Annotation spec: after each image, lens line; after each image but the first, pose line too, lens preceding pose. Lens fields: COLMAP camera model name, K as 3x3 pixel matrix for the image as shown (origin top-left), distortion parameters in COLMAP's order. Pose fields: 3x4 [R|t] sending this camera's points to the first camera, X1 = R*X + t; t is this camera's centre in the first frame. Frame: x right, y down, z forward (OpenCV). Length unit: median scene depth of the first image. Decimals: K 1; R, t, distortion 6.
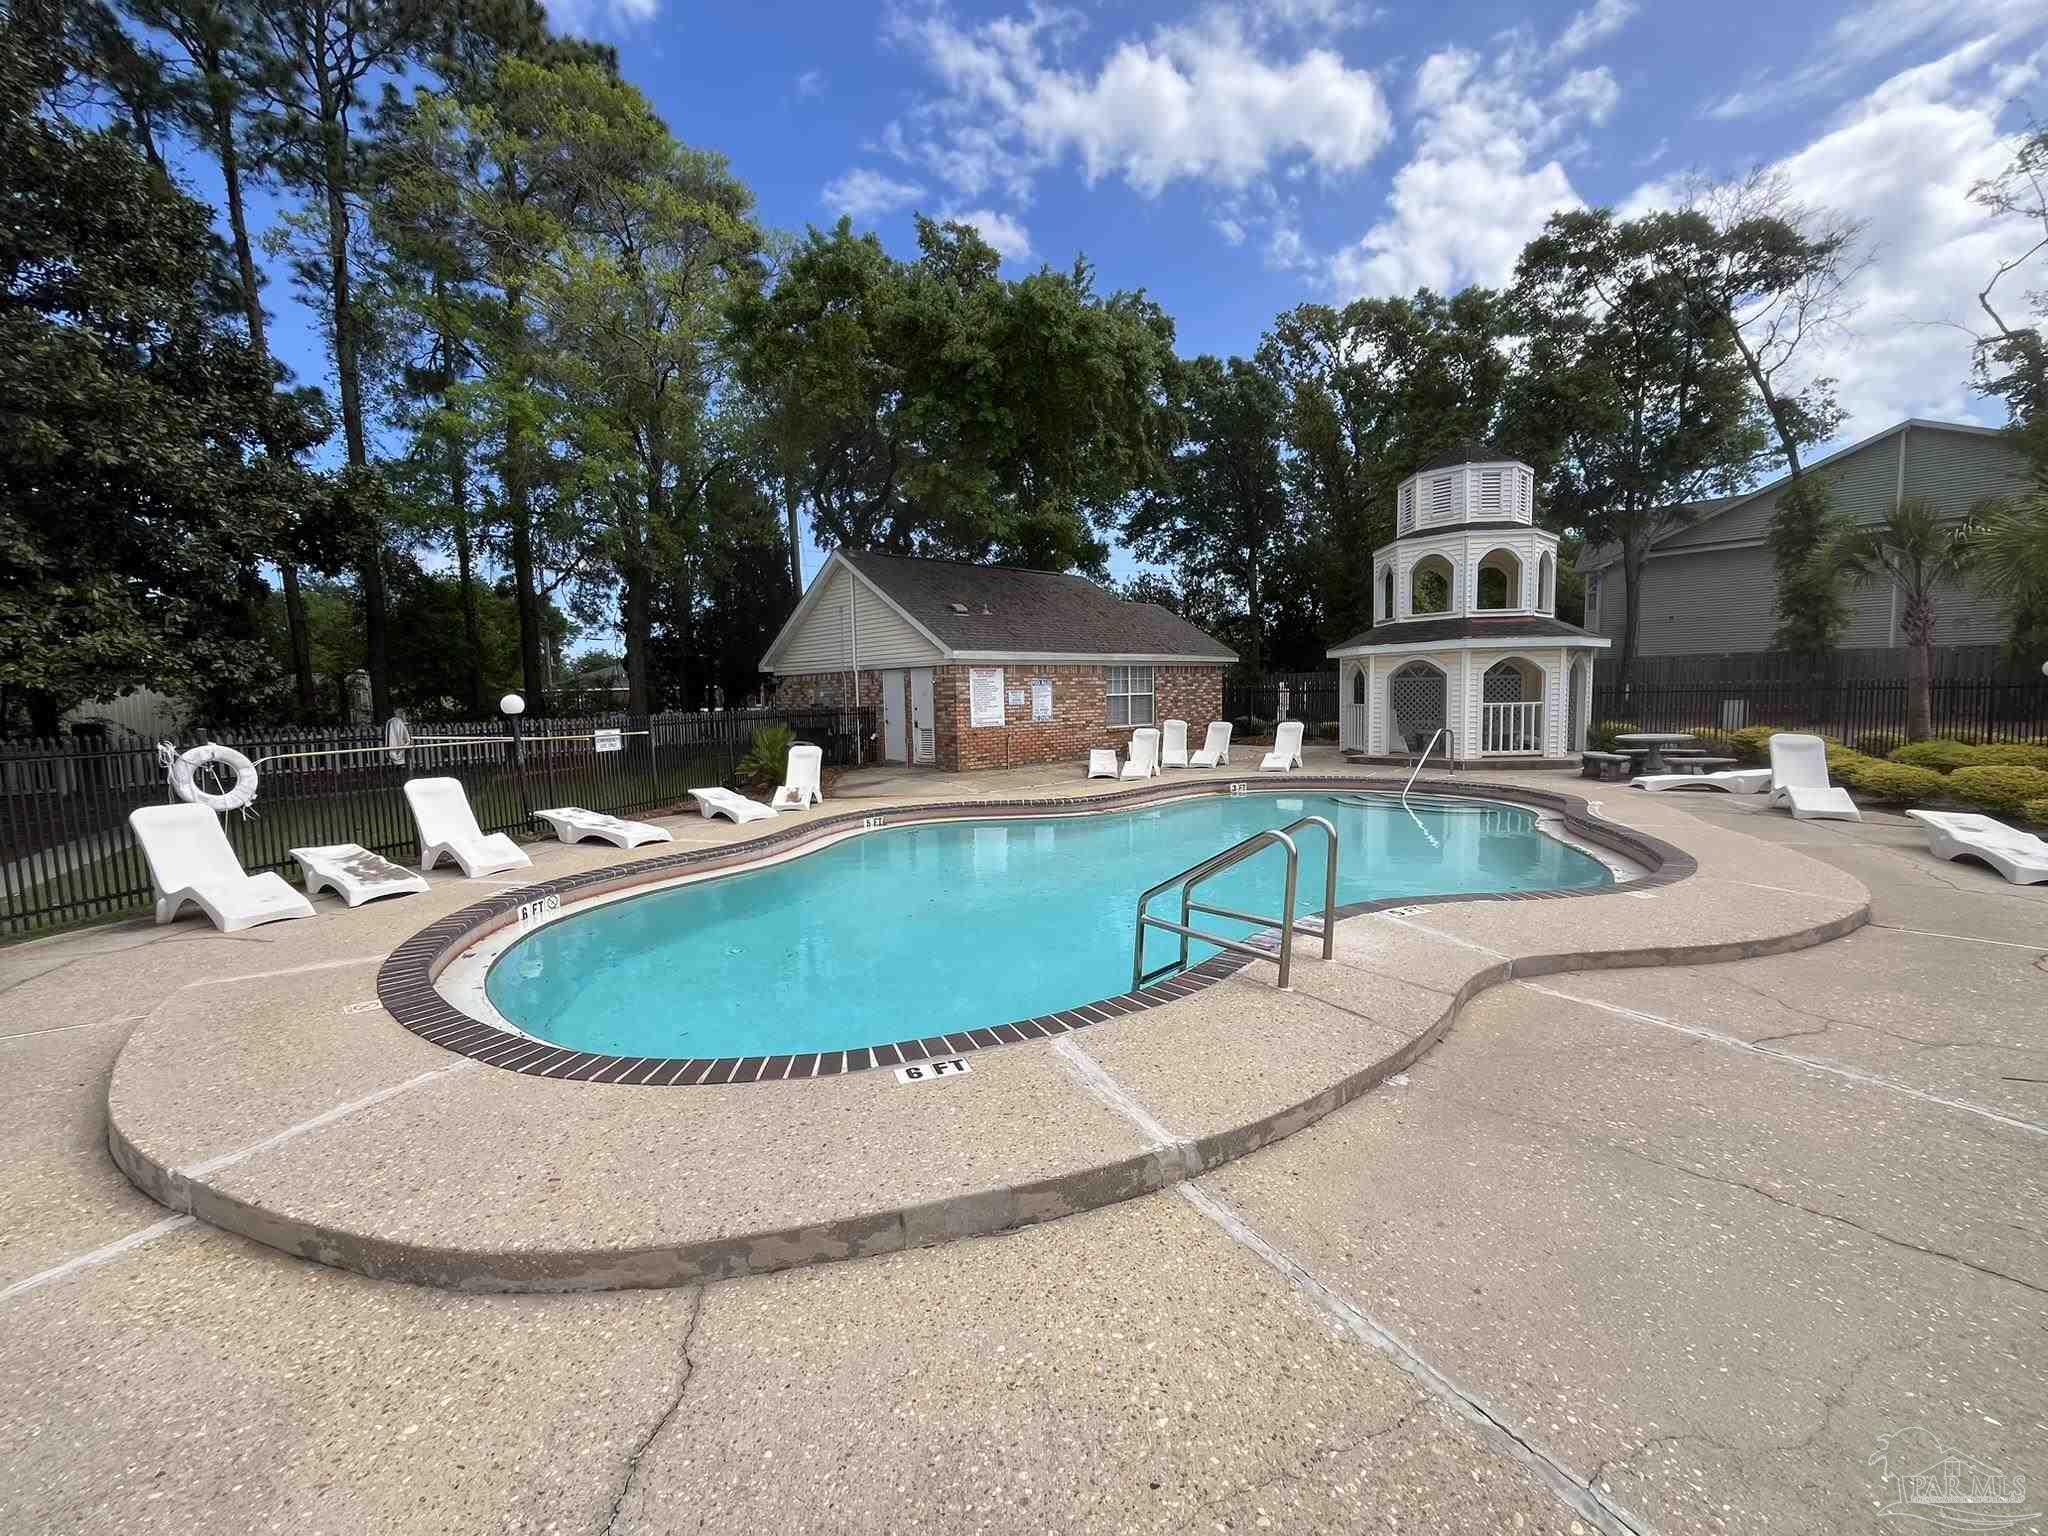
lens RADIAL K [[837.0, 0, 1019.2], [0, 837.0, 767.8], [0, 0, 1]] dist [-0.002766, -0.000096]
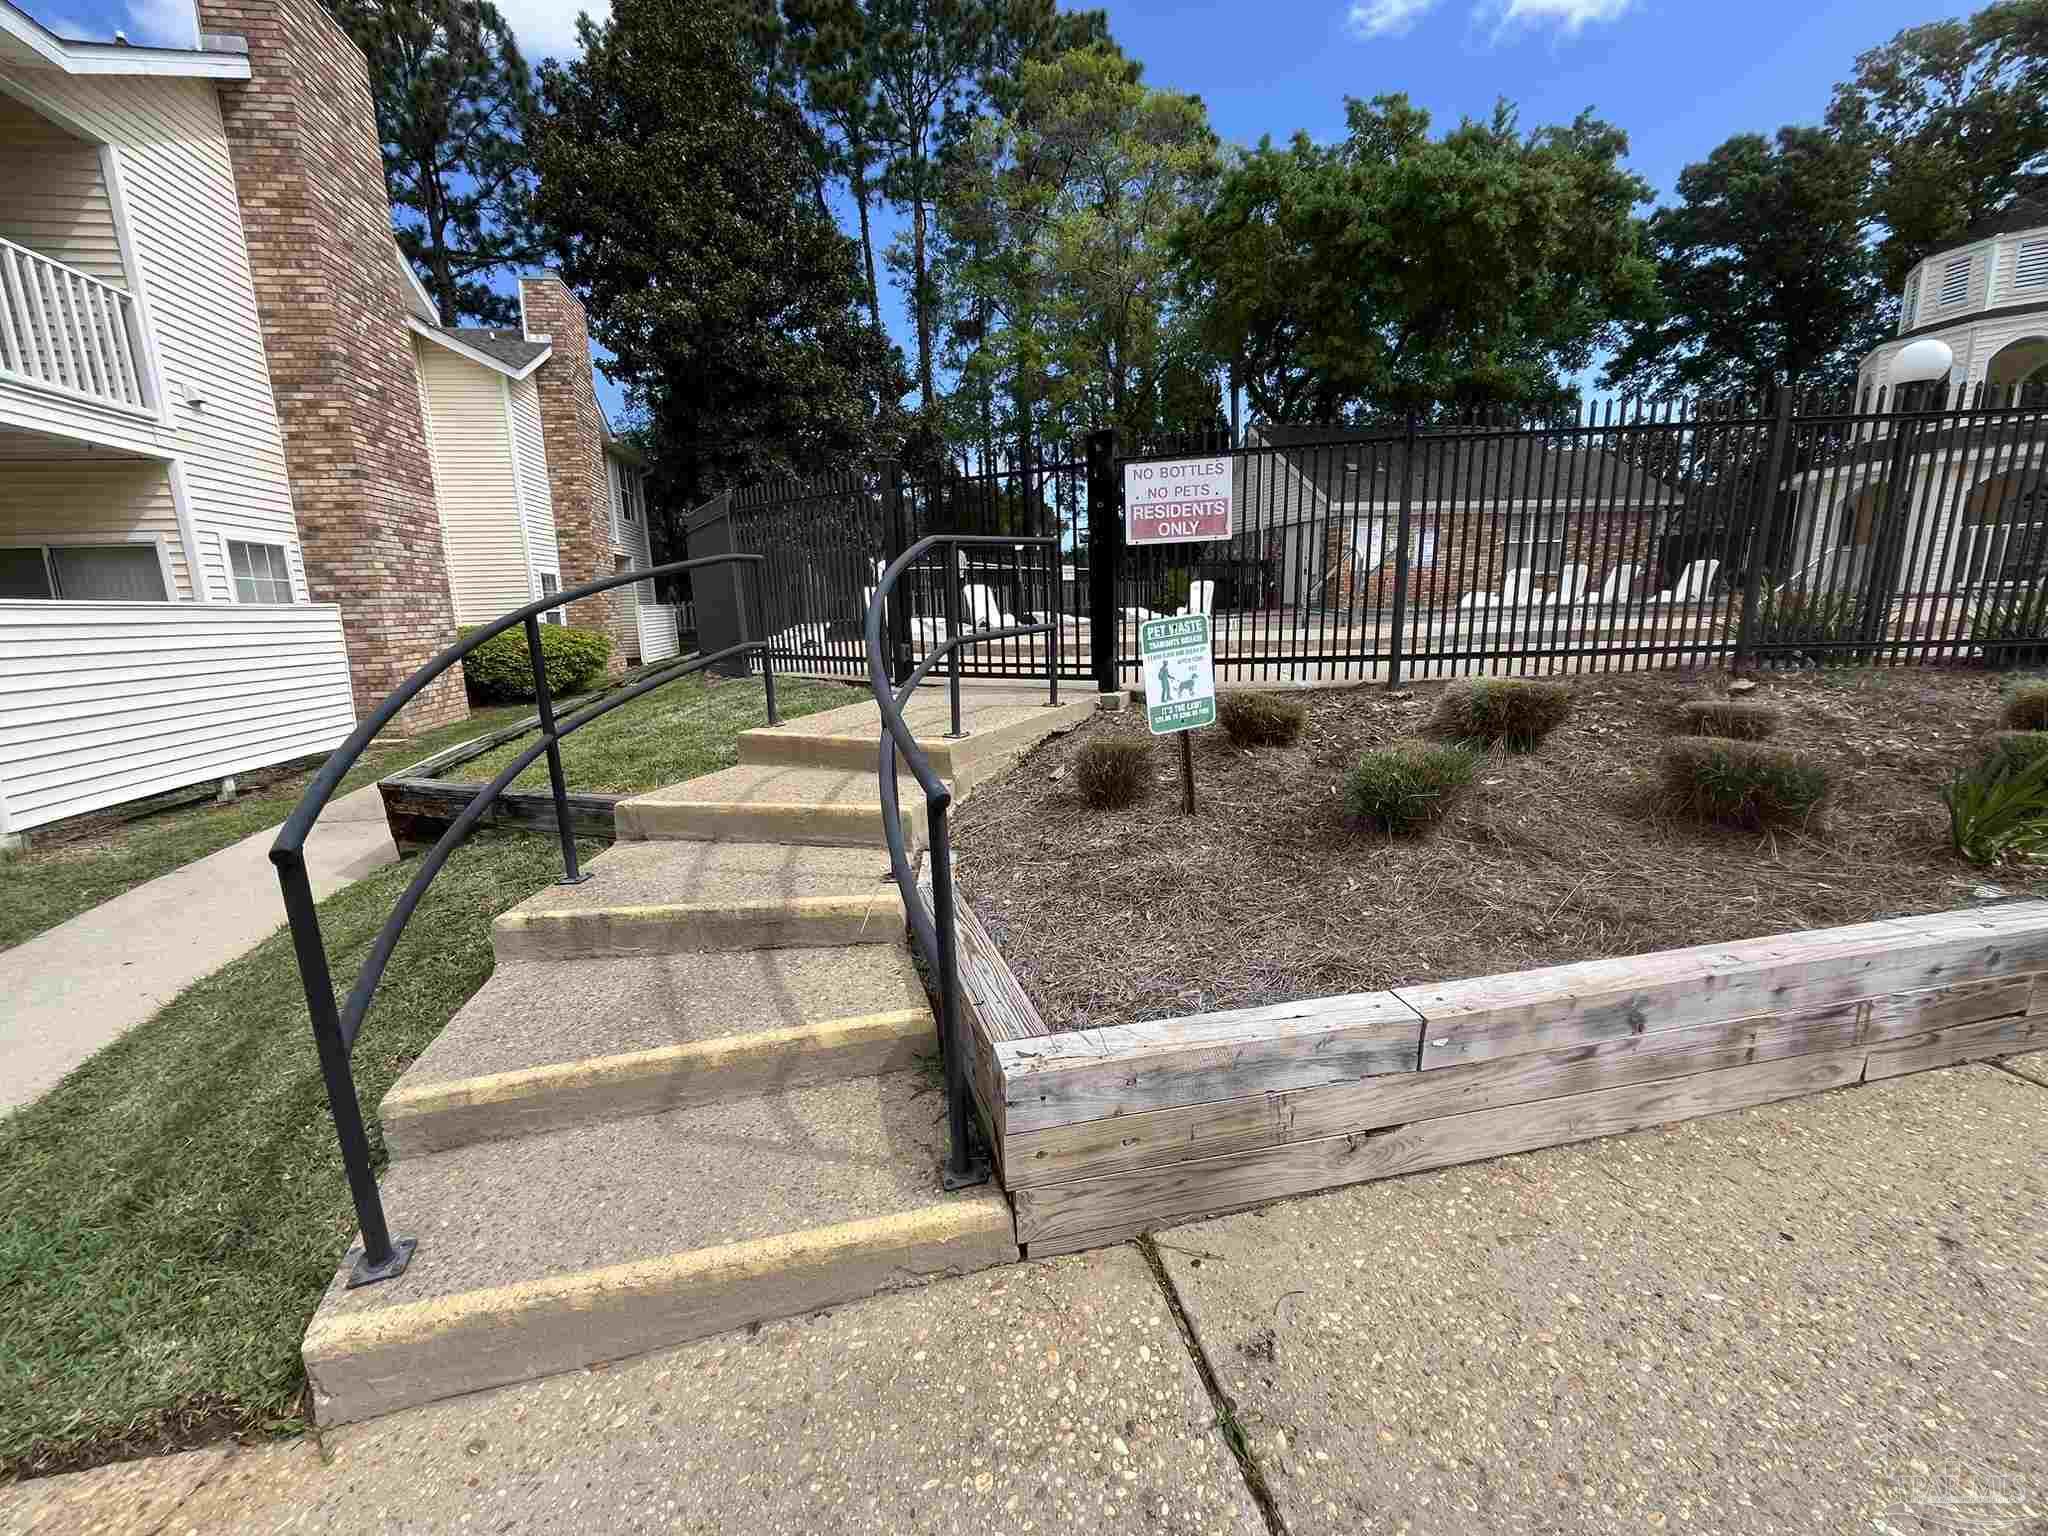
lens RADIAL K [[837.0, 0, 1021.8], [0, 837.0, 765.4], [0, 0, 1]] dist [-0.002766, -0.000096]
pose [[0.860316, 0.091846, -0.501419, 0.150595], [-0.030429, 0.991134, 0.129338, 0.080471], [0.508852, -0.096014, 0.855483, -0.250611]]
